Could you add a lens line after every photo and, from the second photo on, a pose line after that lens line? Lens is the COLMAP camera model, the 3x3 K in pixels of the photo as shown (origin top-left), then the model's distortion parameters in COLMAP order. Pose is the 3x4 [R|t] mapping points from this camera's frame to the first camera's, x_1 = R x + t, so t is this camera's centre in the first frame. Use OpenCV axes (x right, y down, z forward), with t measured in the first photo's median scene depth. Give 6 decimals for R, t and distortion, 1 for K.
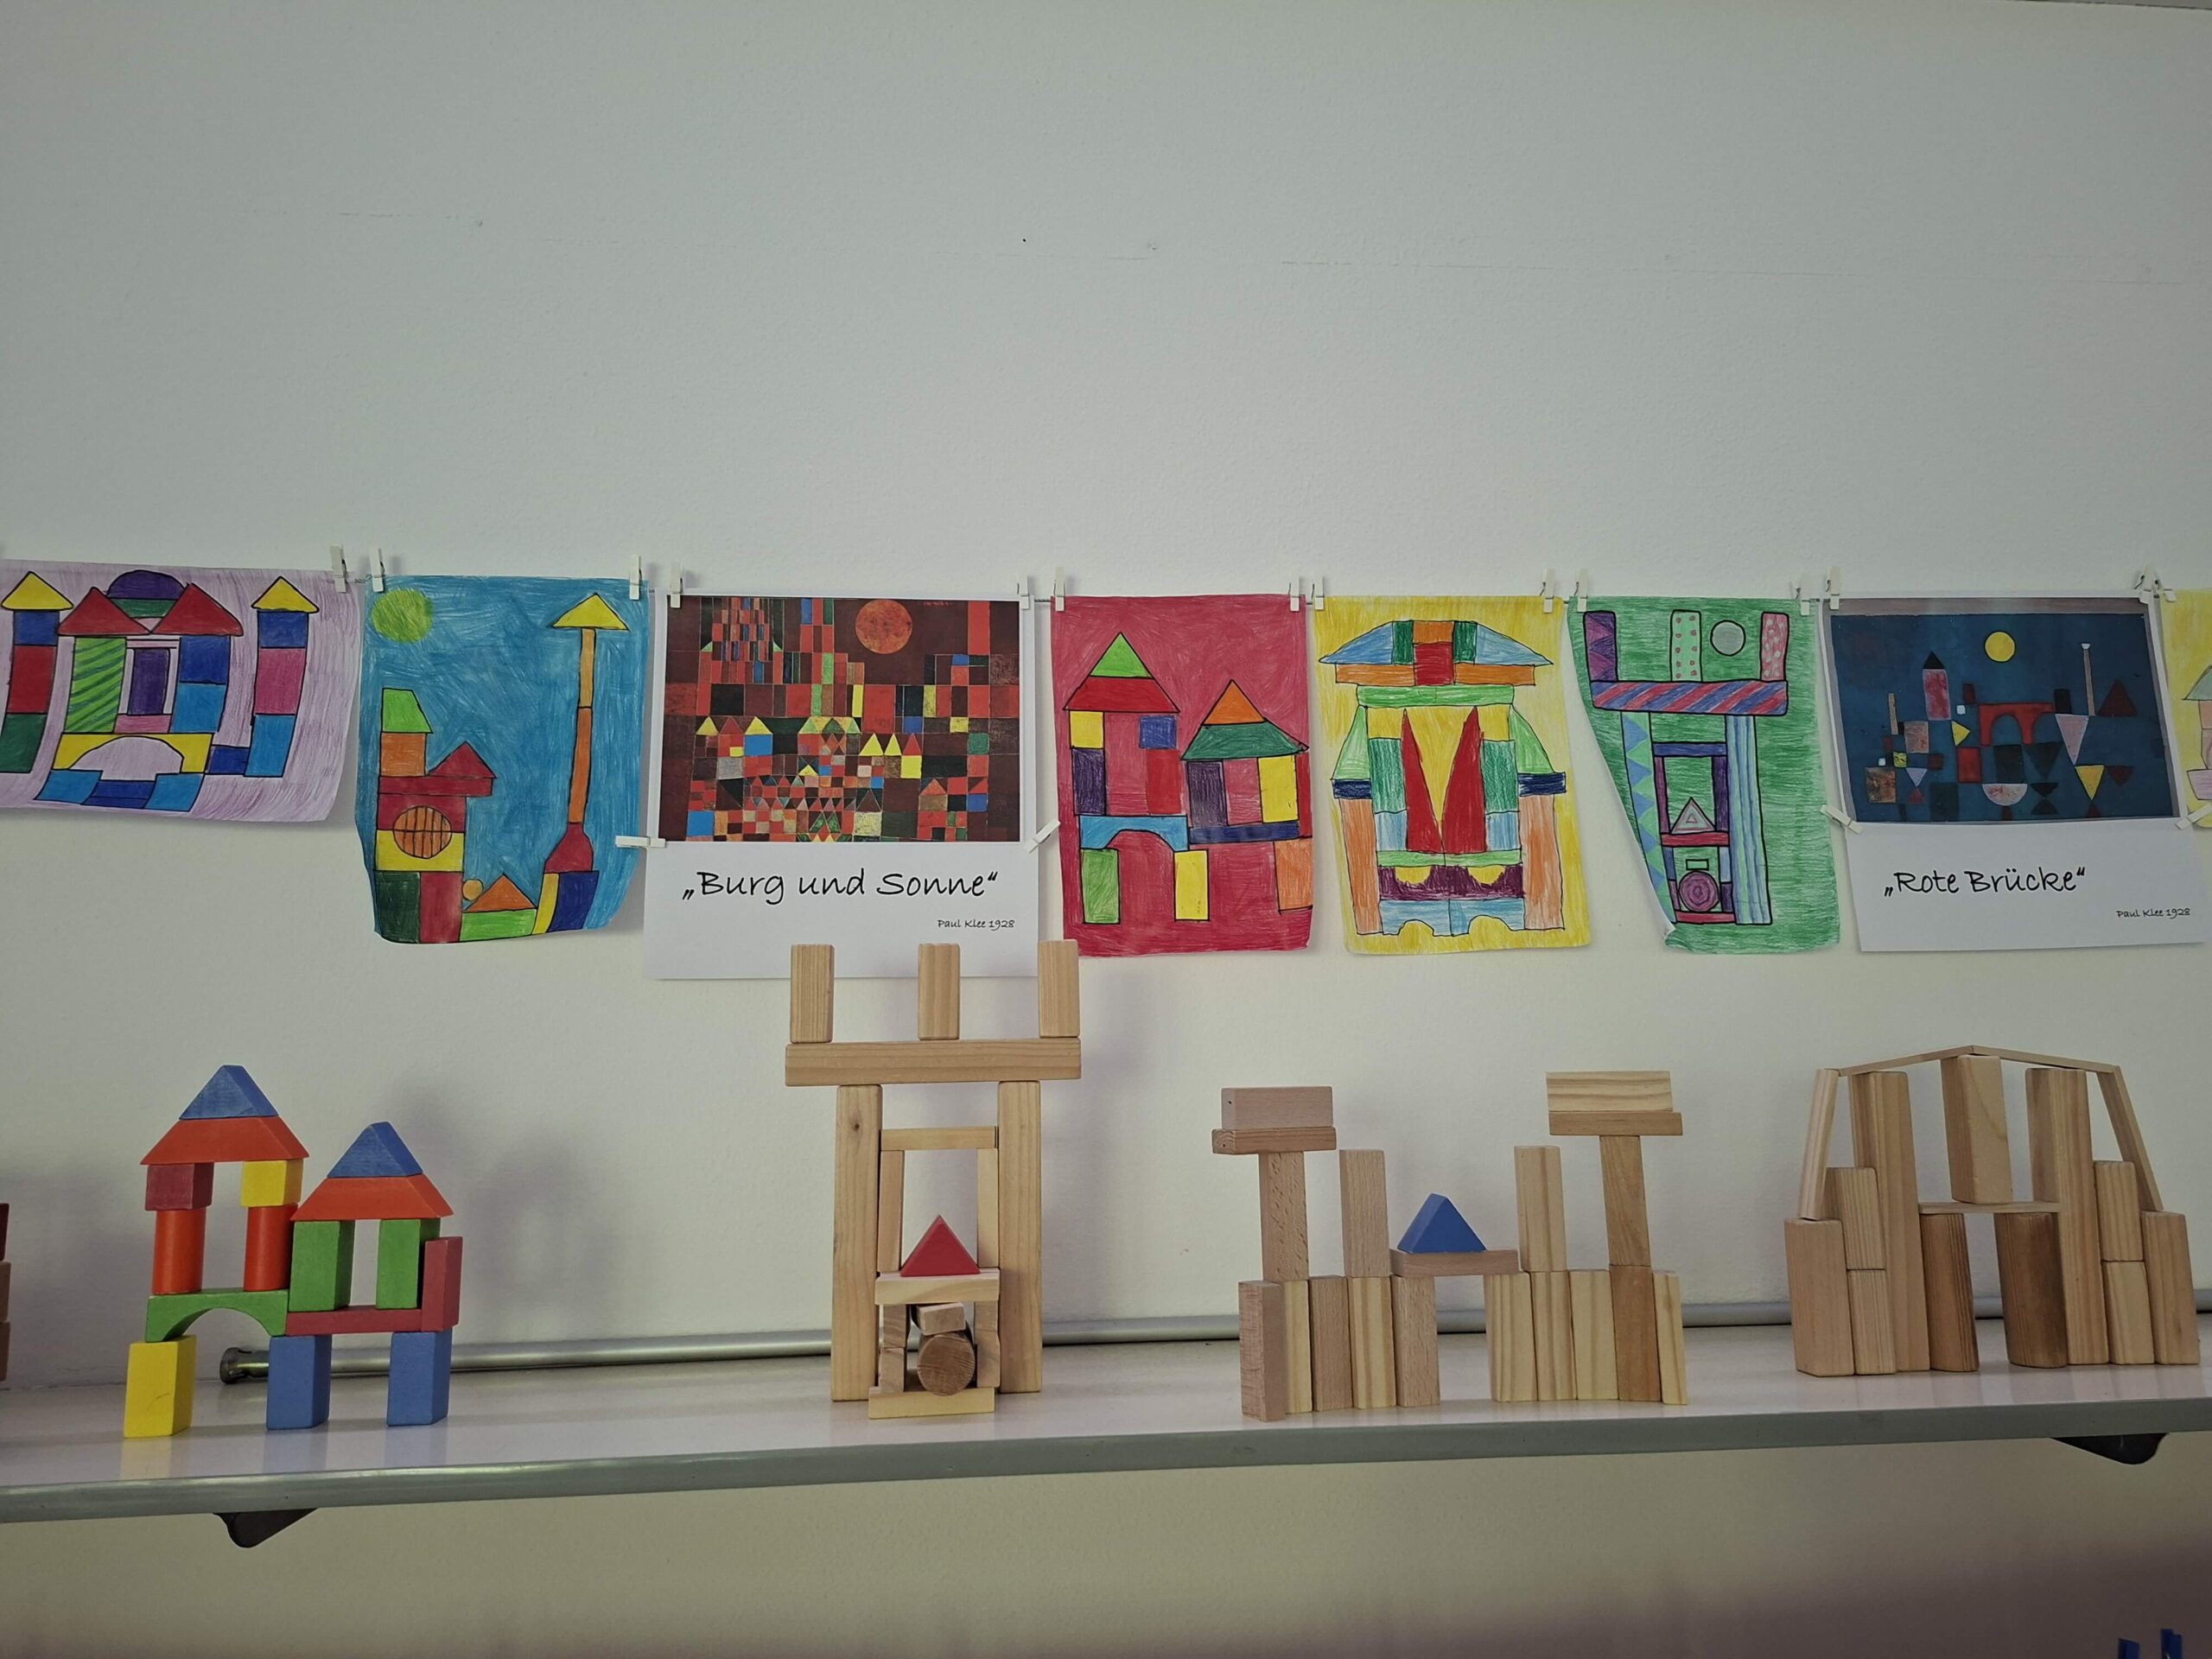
lens RADIAL K [[1543.7, 0, 1101.2], [0, 1543.7, 834.0], [0, 0, 1]] dist [0.034169, -0.029319]
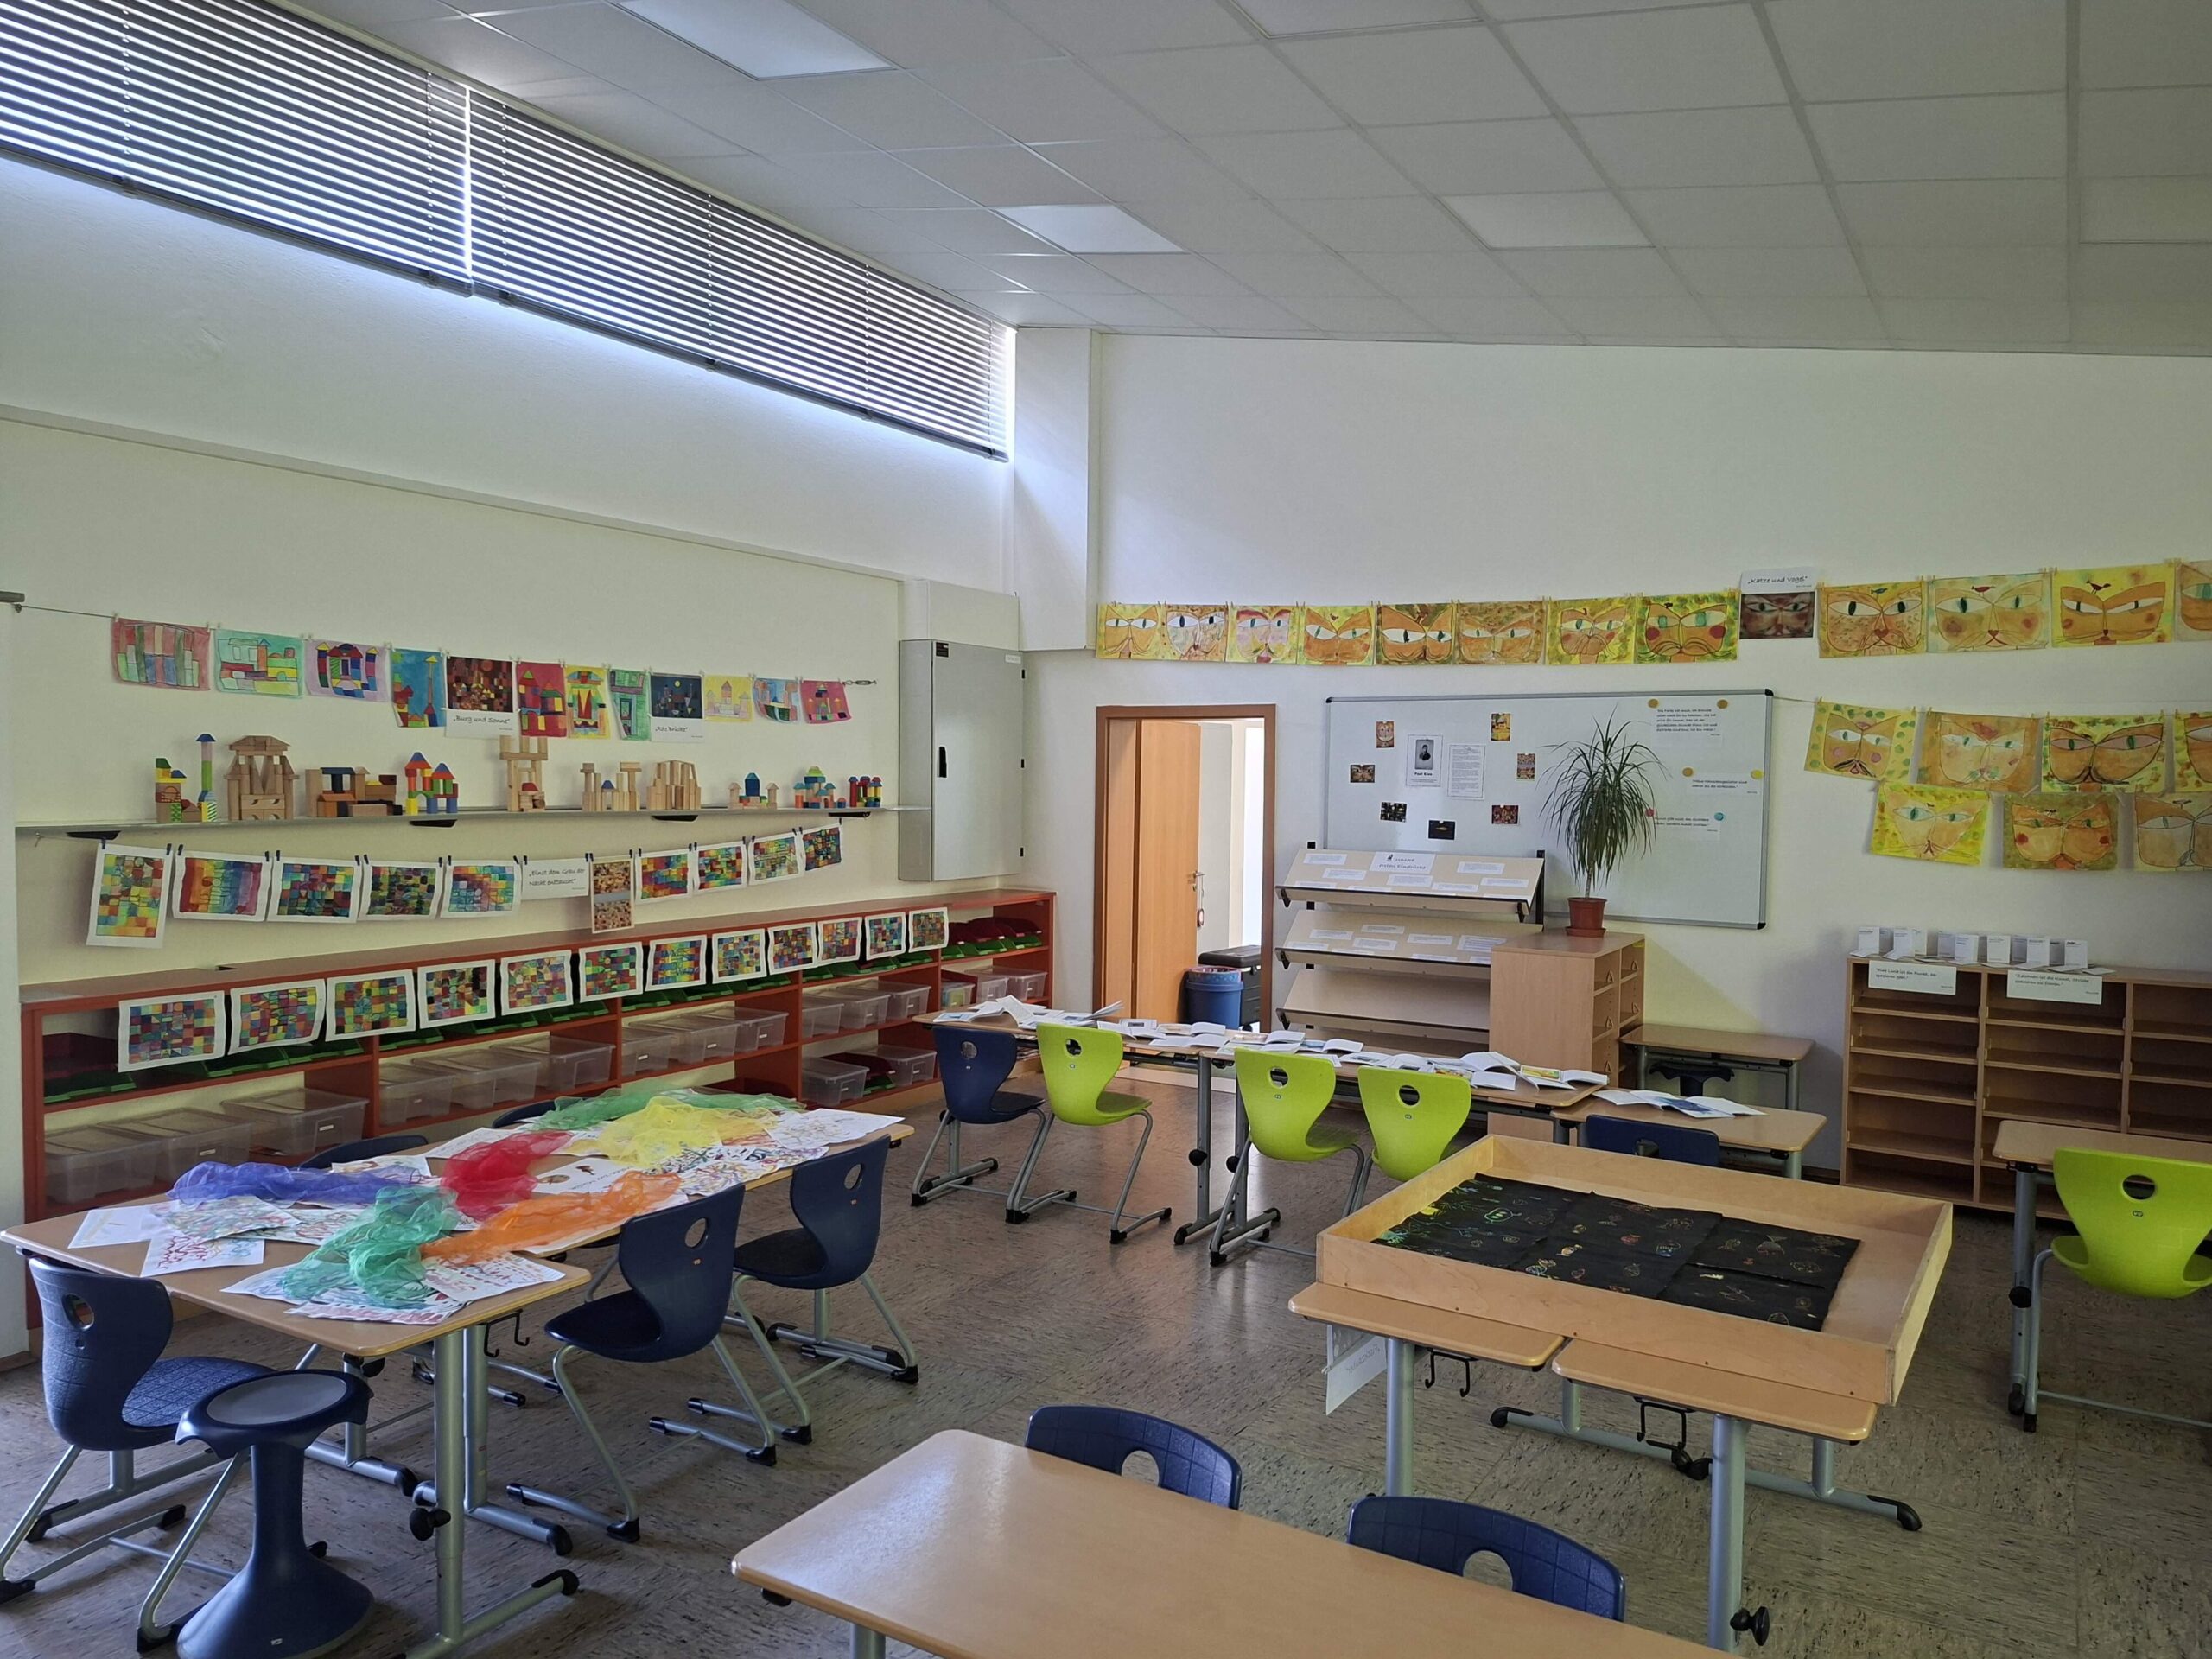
lens RADIAL K [[1543.7, 0, 1115.0], [0, 1543.7, 845.5], [0, 0, 1]] dist [0.034169, -0.029319]
pose [[0.599603, -0.012487, 0.800200, -2.846264], [-0.130354, 0.985001, 0.113048, -0.384368], [-0.789610, -0.172094, 0.588983, -3.484029]]
